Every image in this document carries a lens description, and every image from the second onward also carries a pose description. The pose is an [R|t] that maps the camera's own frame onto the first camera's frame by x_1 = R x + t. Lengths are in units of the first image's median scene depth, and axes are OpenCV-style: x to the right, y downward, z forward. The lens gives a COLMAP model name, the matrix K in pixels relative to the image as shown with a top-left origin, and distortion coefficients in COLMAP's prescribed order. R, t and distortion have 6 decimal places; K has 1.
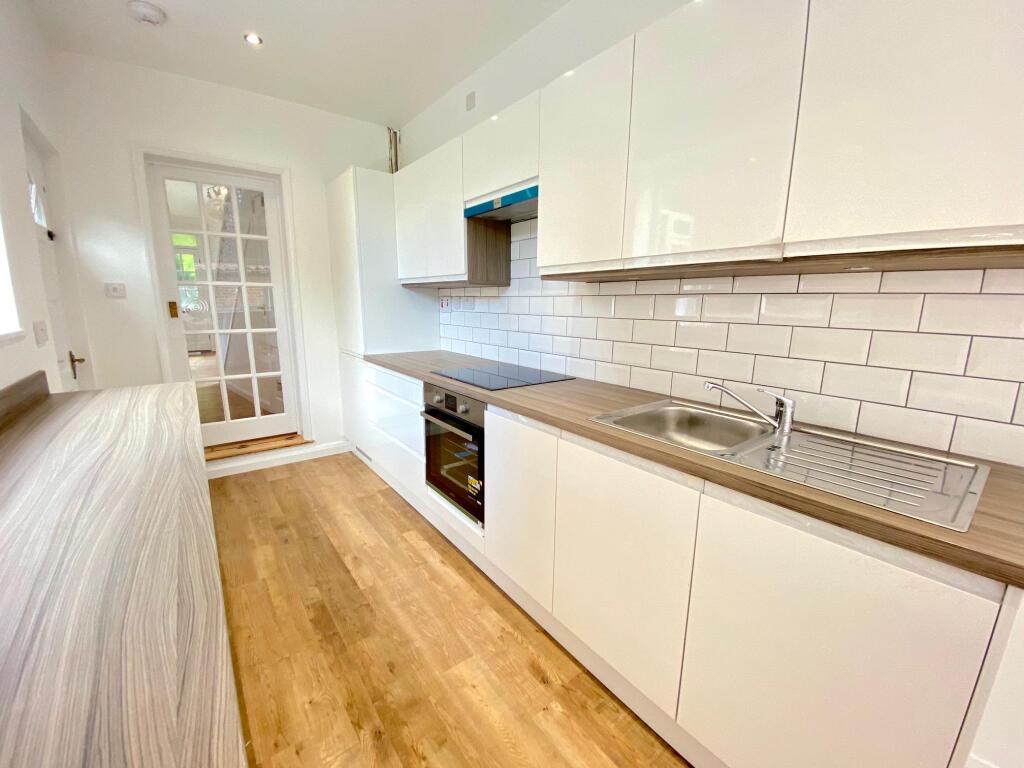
lens RADIAL K [[418.2, 0, 512.0], [0, 418.2, 384.0], [0, 0, 1]] dist [0.019992, -0.018539]
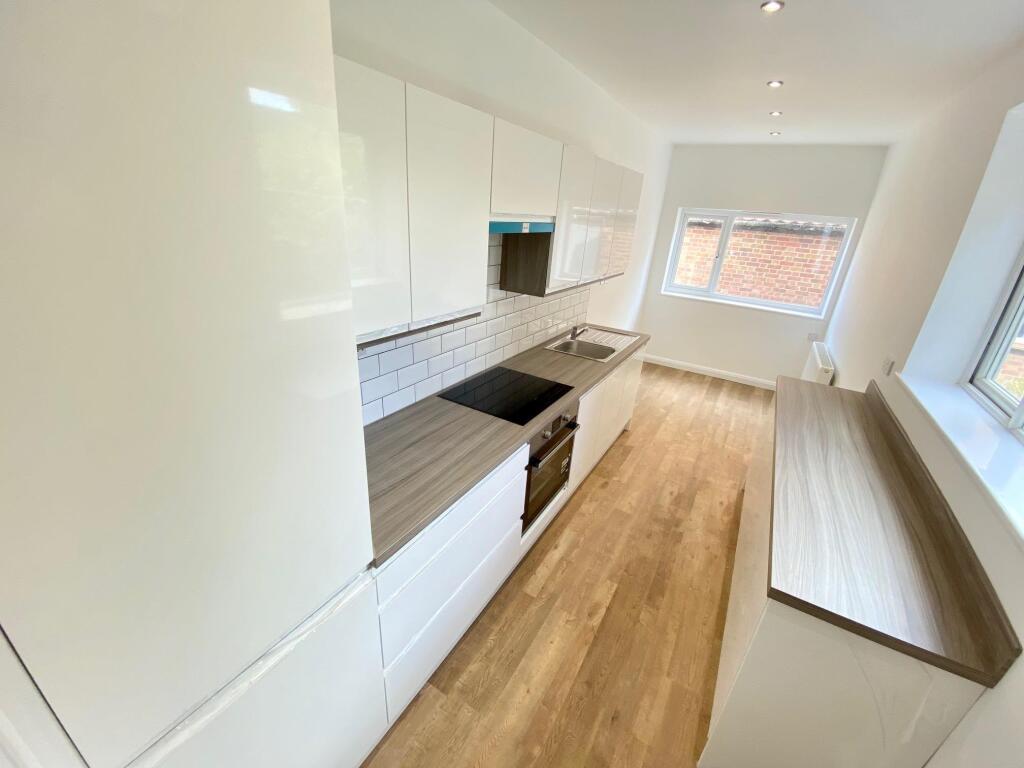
lens RADIAL K [[418.2, 0, 512.0], [0, 418.2, 384.0], [0, 0, 1]] dist [0.019992, -0.018539]
pose [[-0.361165, -0.391651, 0.846268, -1.008545], [0.119194, 0.880691, 0.458450, -0.572253], [-0.924853, 0.266446, -0.271392, 1.414598]]
